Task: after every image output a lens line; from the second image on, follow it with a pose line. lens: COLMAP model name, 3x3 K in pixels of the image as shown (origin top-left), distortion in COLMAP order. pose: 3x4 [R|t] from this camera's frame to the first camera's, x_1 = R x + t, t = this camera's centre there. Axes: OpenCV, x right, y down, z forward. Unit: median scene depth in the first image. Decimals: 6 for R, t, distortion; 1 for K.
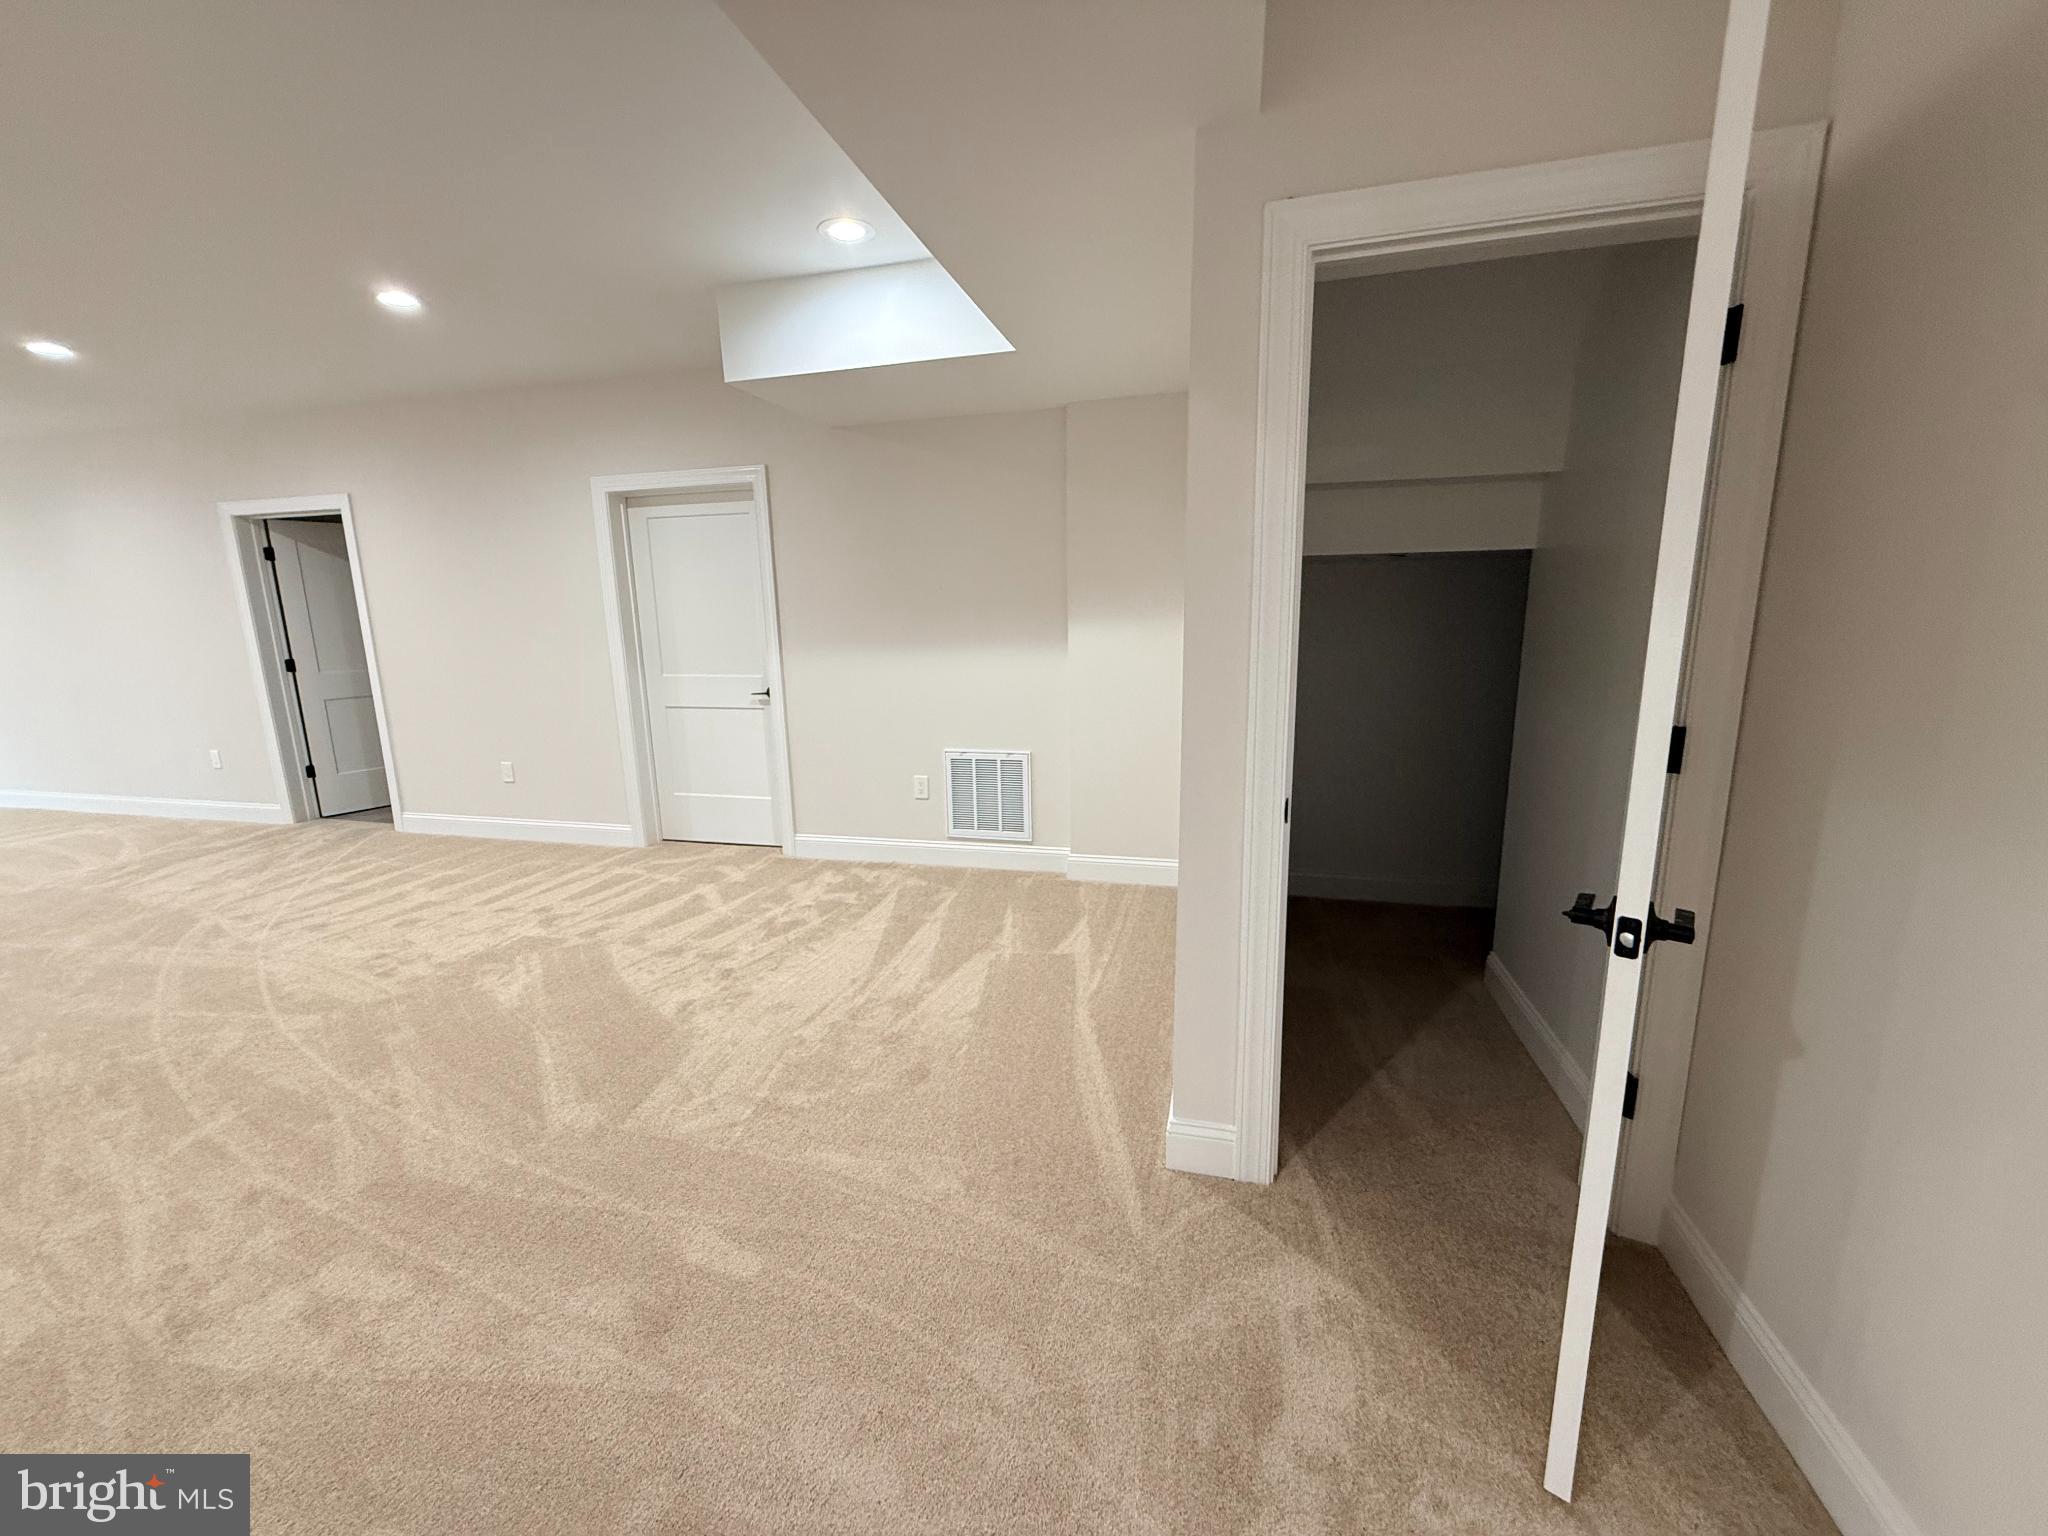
lens RADIAL K [[815.9, 0, 1021.4], [0, 815.9, 767.3], [0, 0, 1]] dist [0.001782, -0.000498]
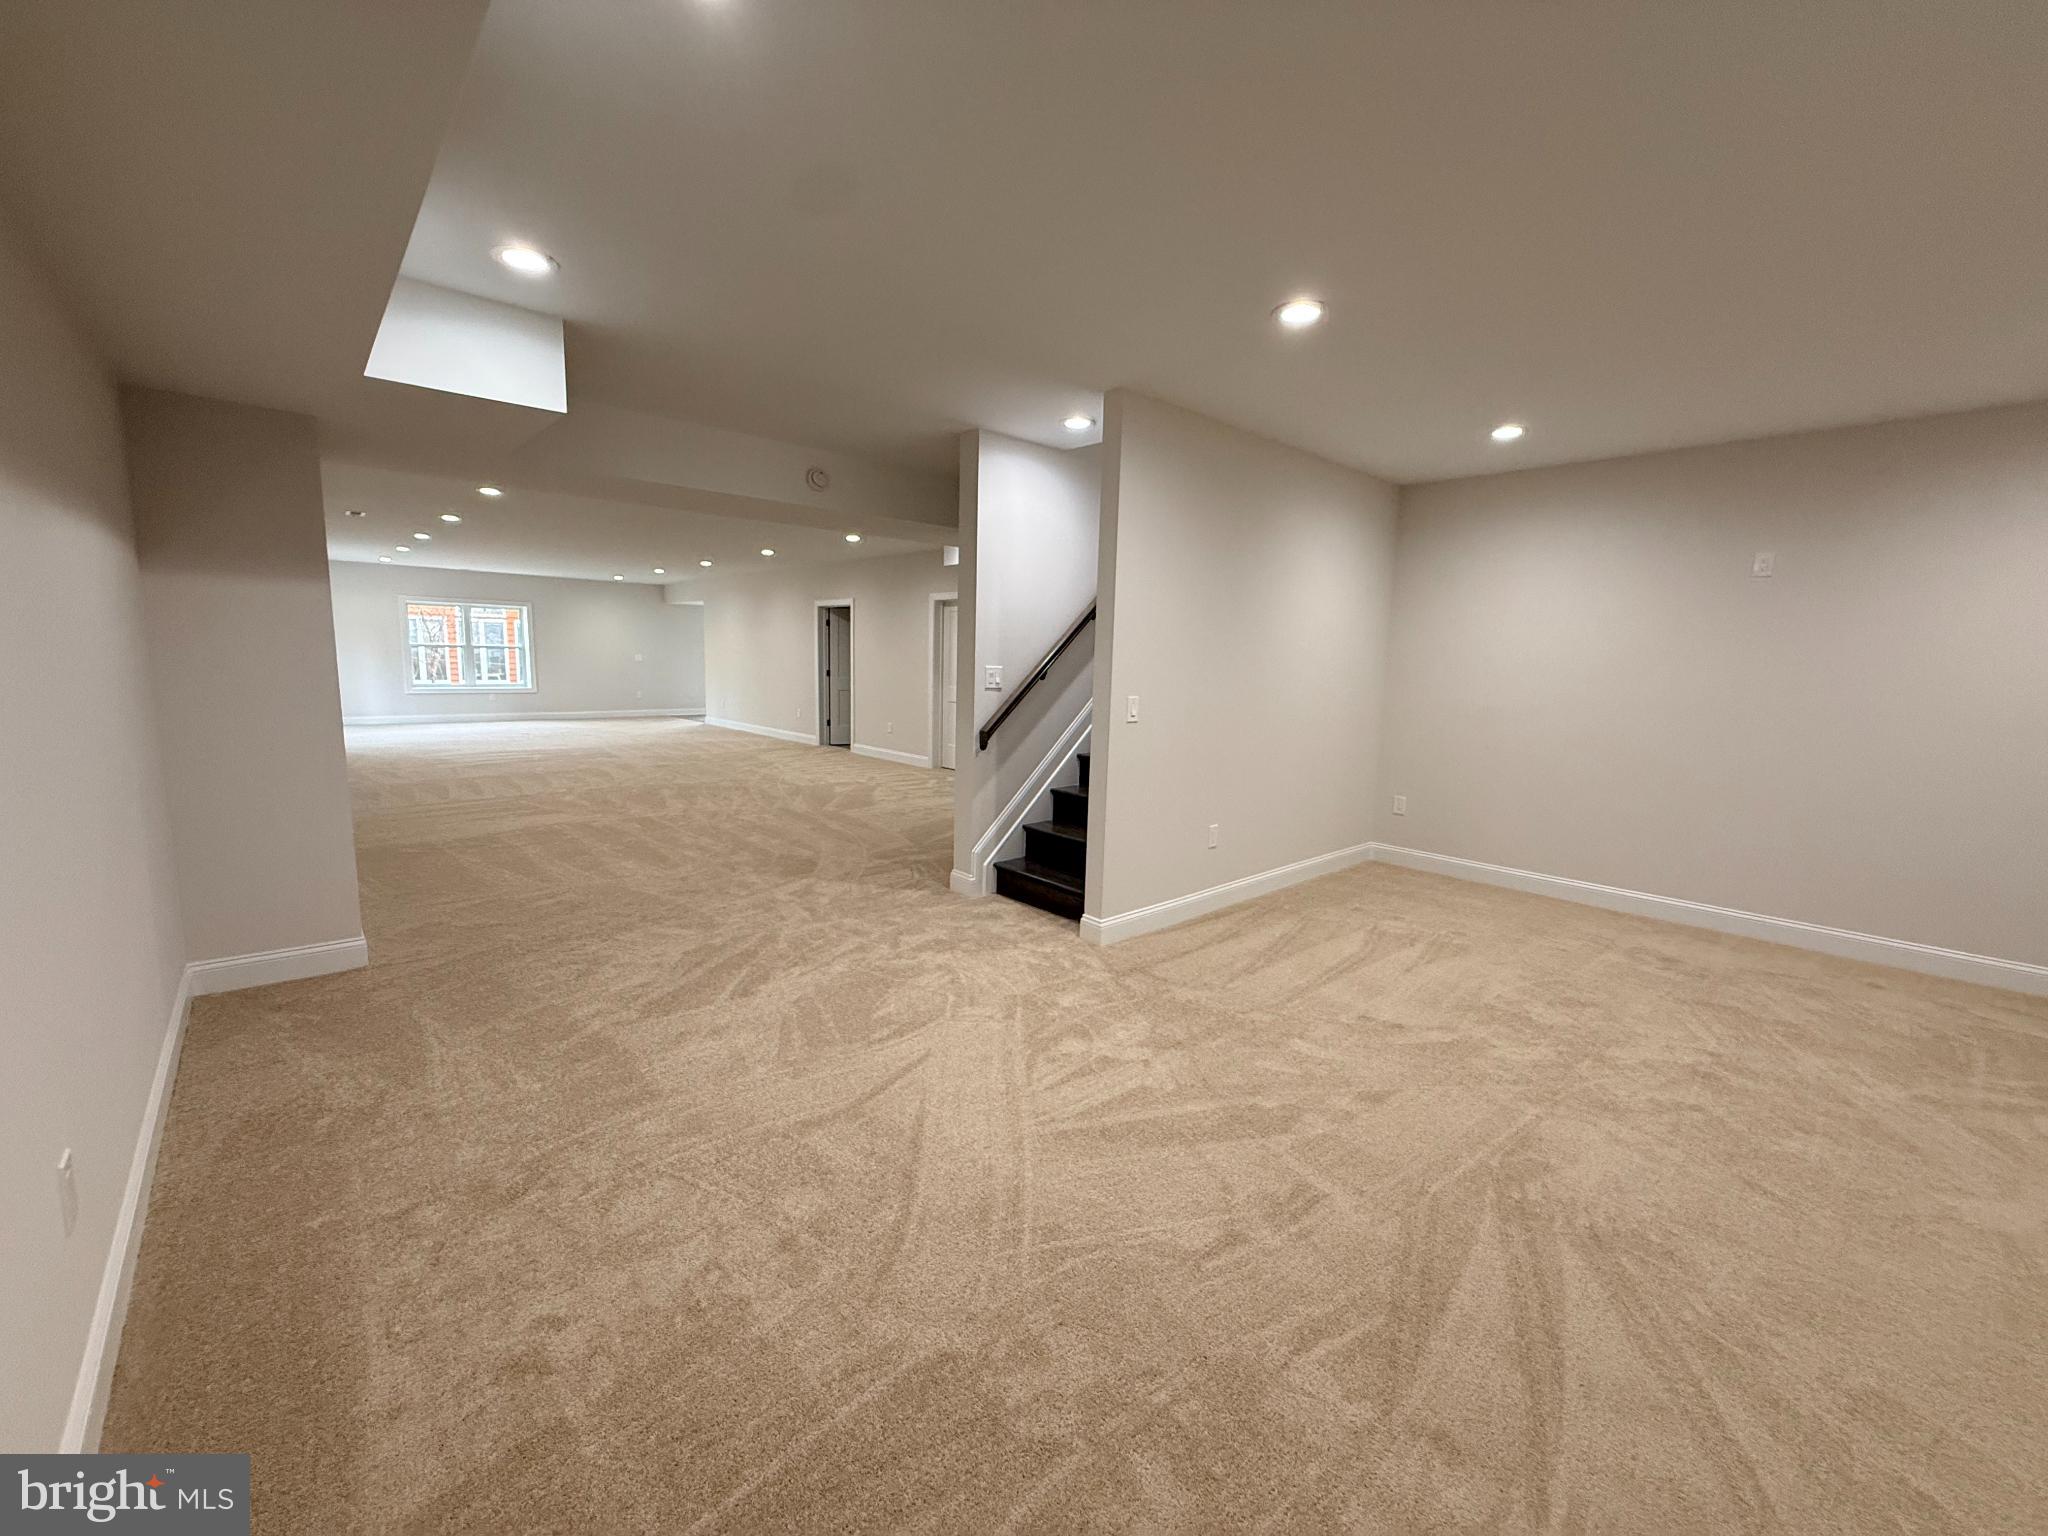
lens RADIAL K [[815.9, 0, 1024.0], [0, 815.9, 768.7], [0, 0, 1]] dist [0.001782, -0.000498]
pose [[0.839449, 0.116358, -0.530836, 0.753281], [-0.147655, 0.988897, -0.016735, 0.089721], [0.522995, 0.092429, 0.847309, -0.566214]]
